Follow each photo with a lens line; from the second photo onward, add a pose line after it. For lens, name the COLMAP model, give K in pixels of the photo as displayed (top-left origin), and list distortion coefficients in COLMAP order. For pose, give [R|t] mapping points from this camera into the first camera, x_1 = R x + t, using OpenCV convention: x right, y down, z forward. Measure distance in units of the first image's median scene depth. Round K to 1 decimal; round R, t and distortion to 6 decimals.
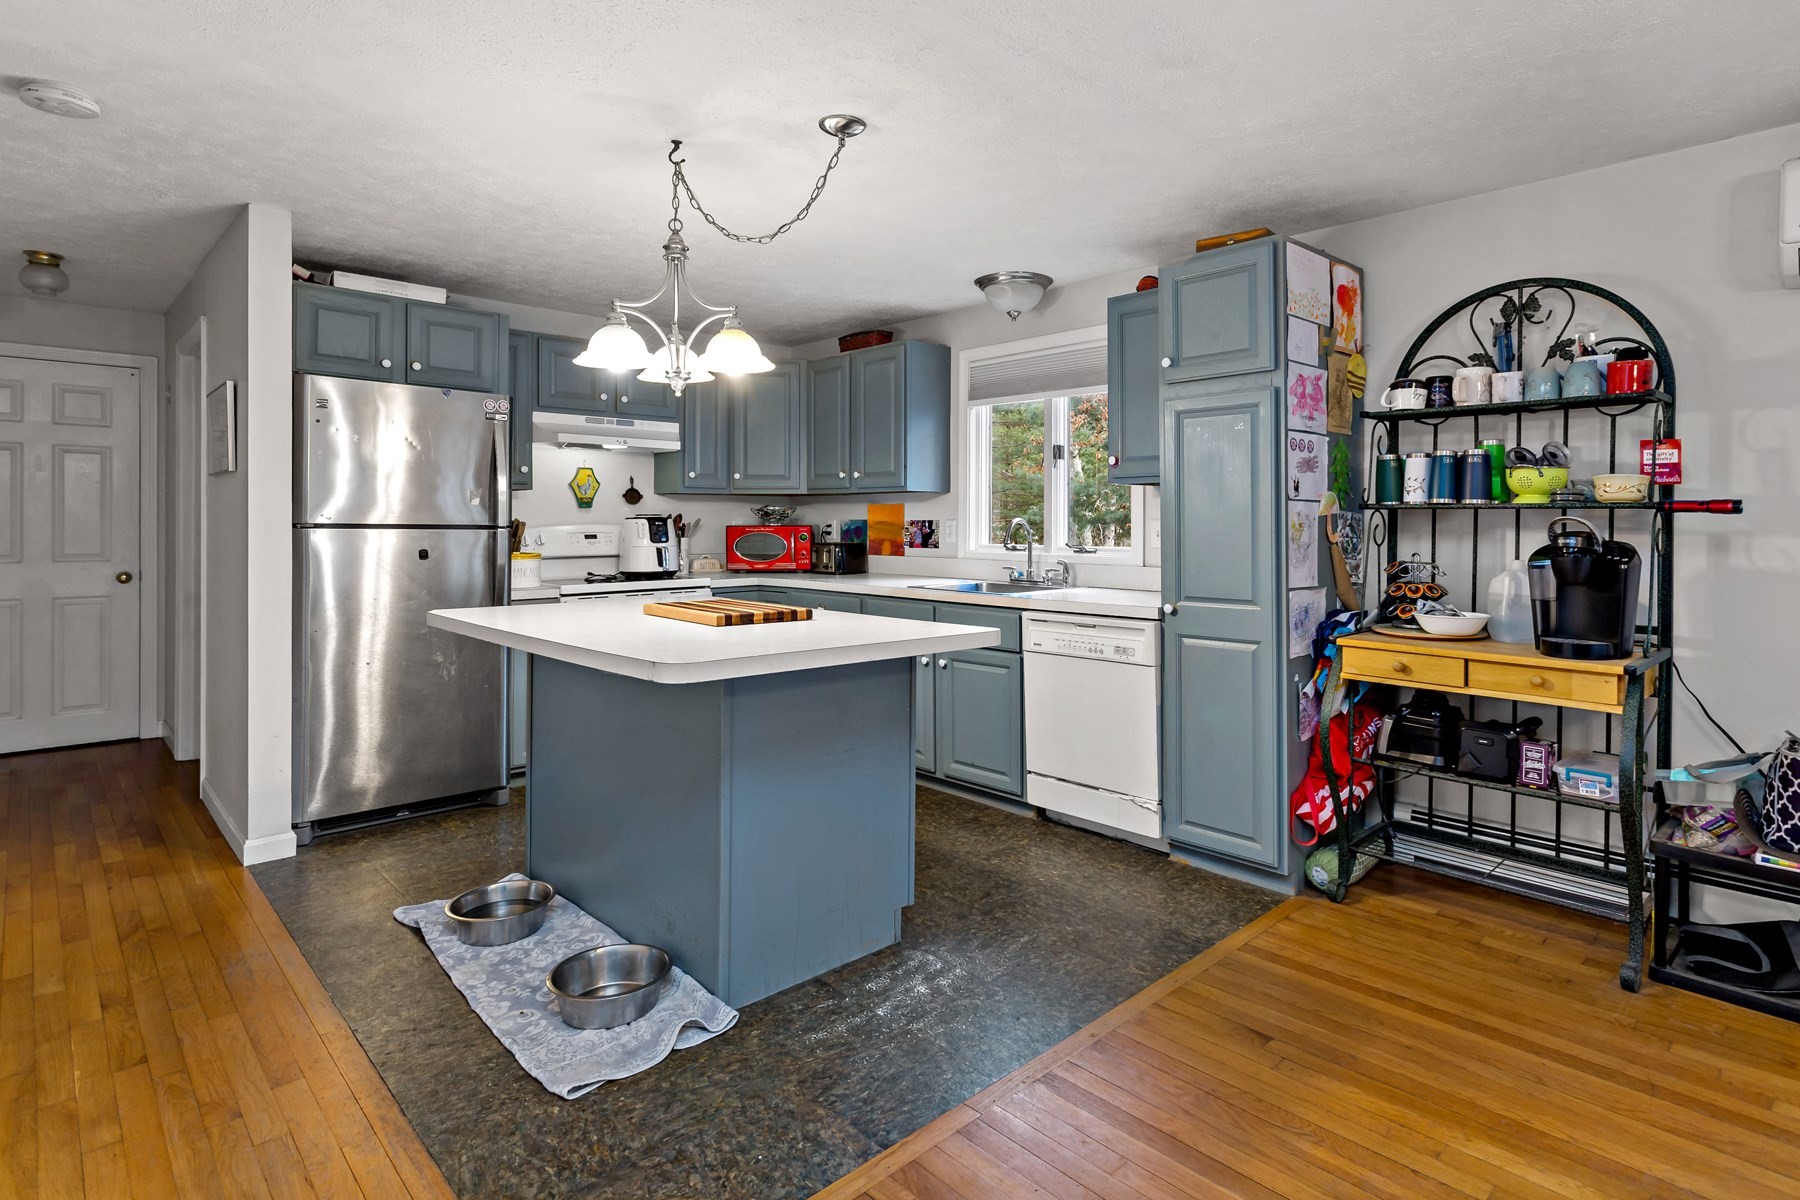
lens RADIAL K [[925.7, 0, 1005.6], [0, 925.7, 498.6], [0, 0, 1]] dist [0.001740, 0.001513]
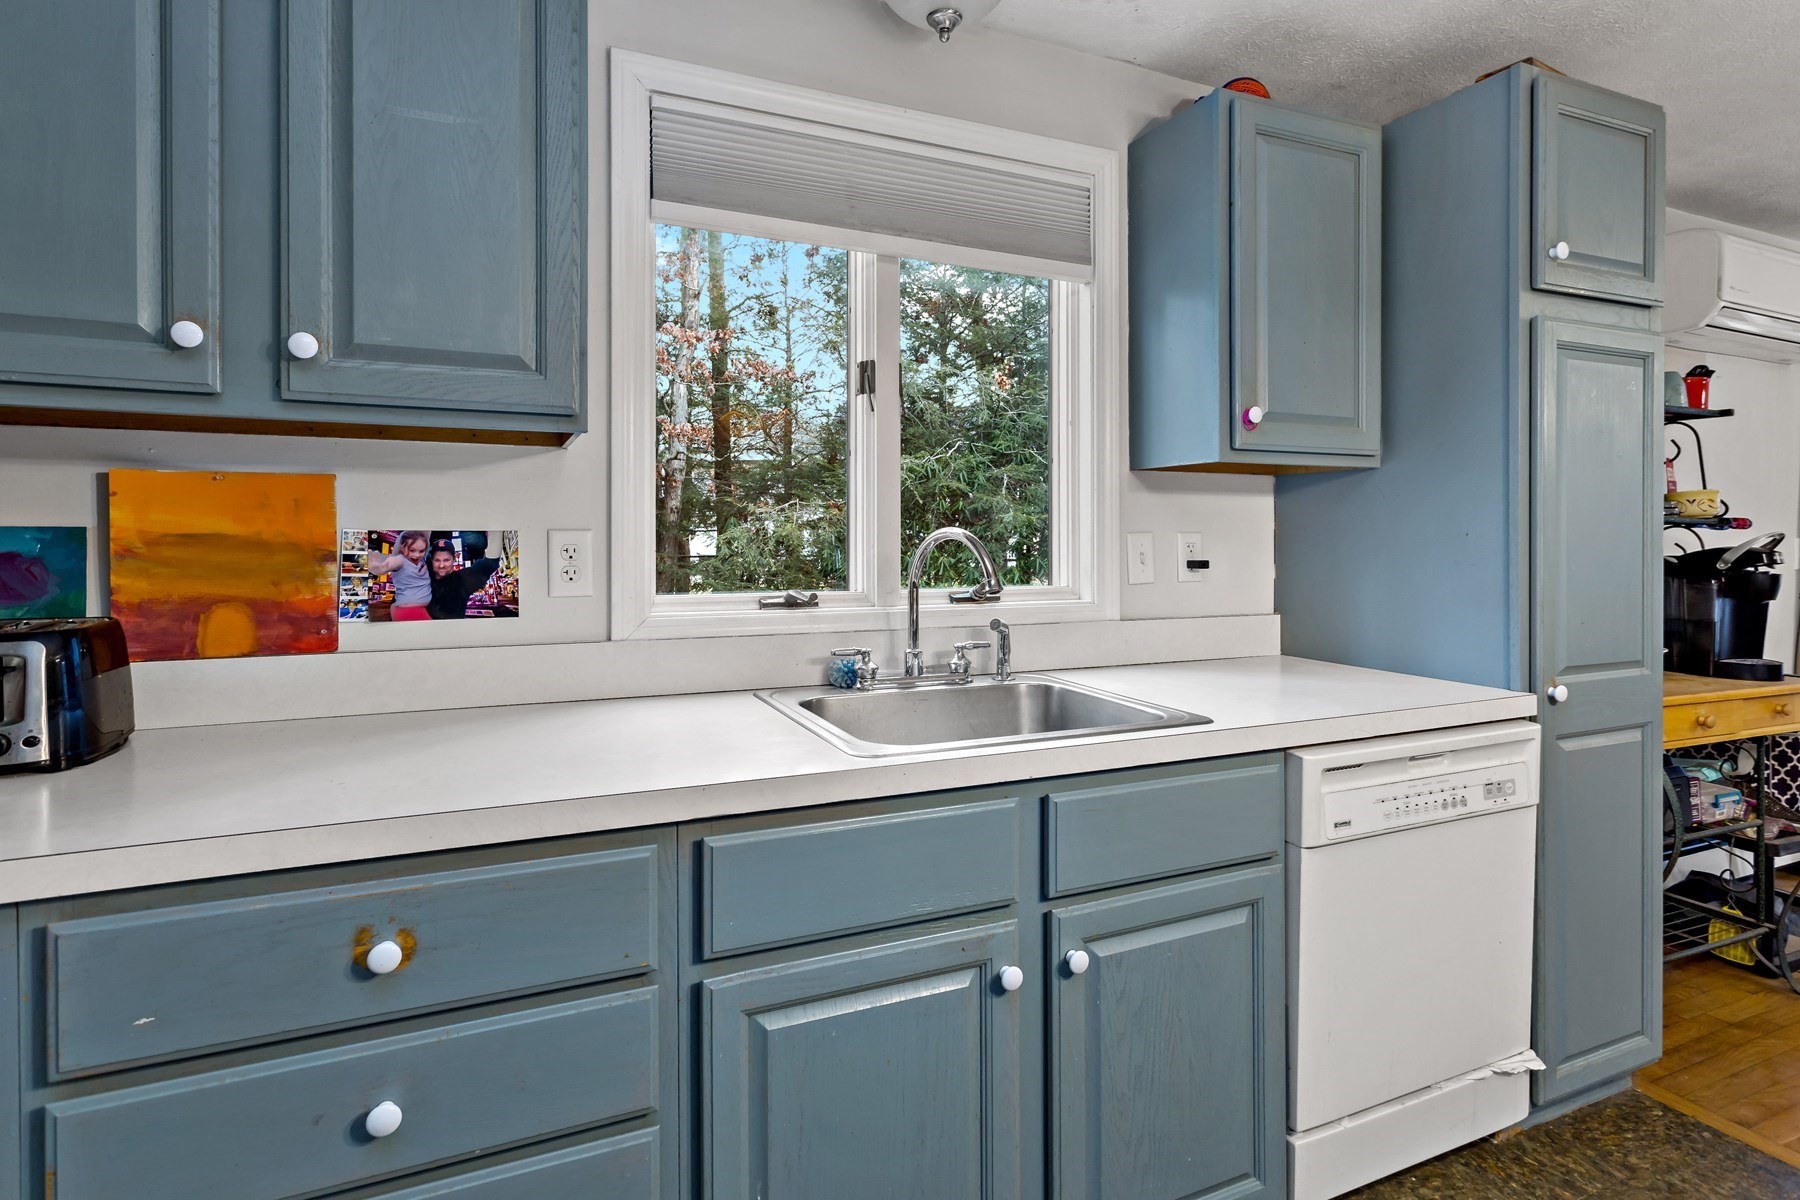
lens RADIAL K [[898.0, 0, 900.8], [0, 898.0, 538.8], [0, 0, 1]] dist [0.001274, 0.000981]
pose [[0.393726, 0.004517, 0.919217, -0.493928], [-0.023651, 0.999707, 0.005217, 0.033887], [-0.918924, -0.023795, 0.393717, 1.193083]]
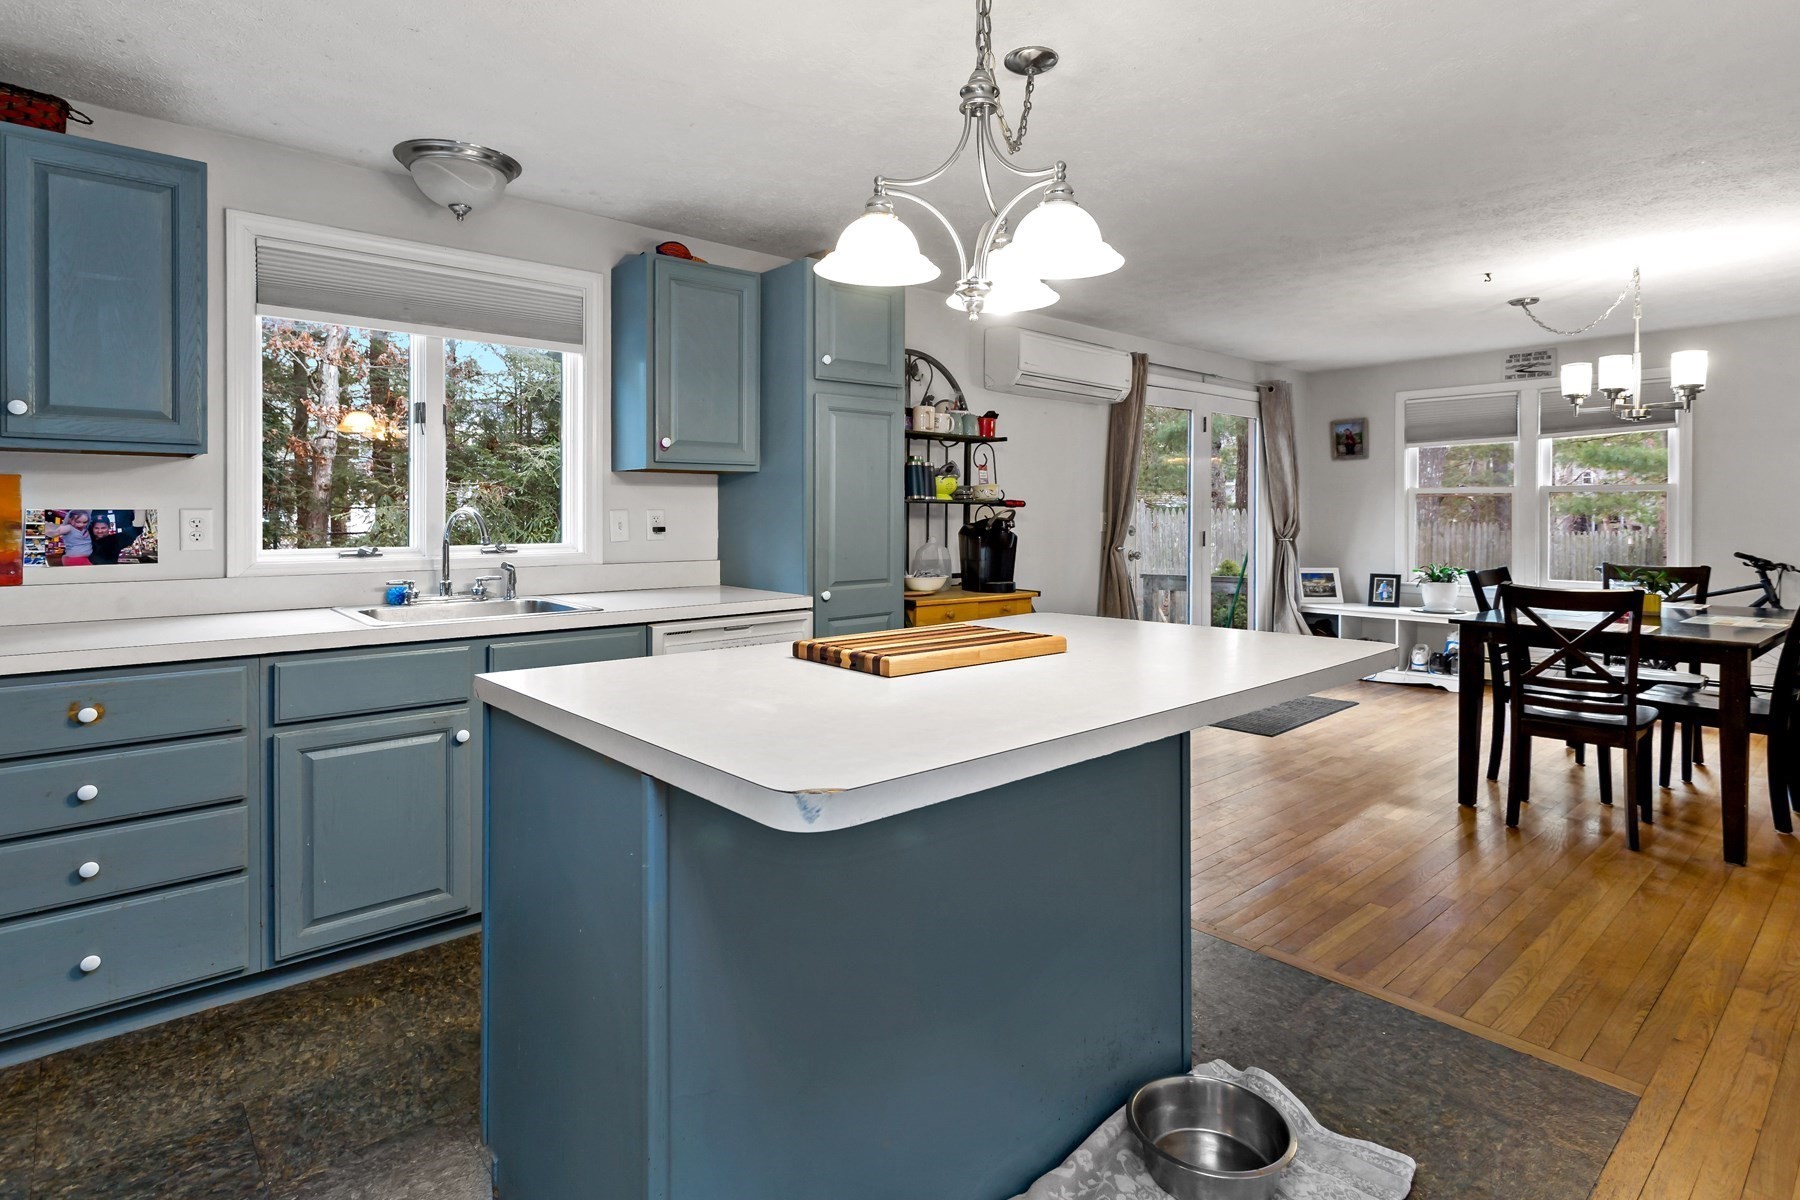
lens RADIAL K [[921.0, 0, 925.4], [0, 921.0, 512.4], [0, 0, 1]] dist [0.002400, 0.000837]
pose [[0.094611, 0.006217, 0.995495, -0.876761], [-0.021097, 0.999768, -0.004239, 0.028557], [-0.995291, -0.020601, 0.094720, 0.822035]]
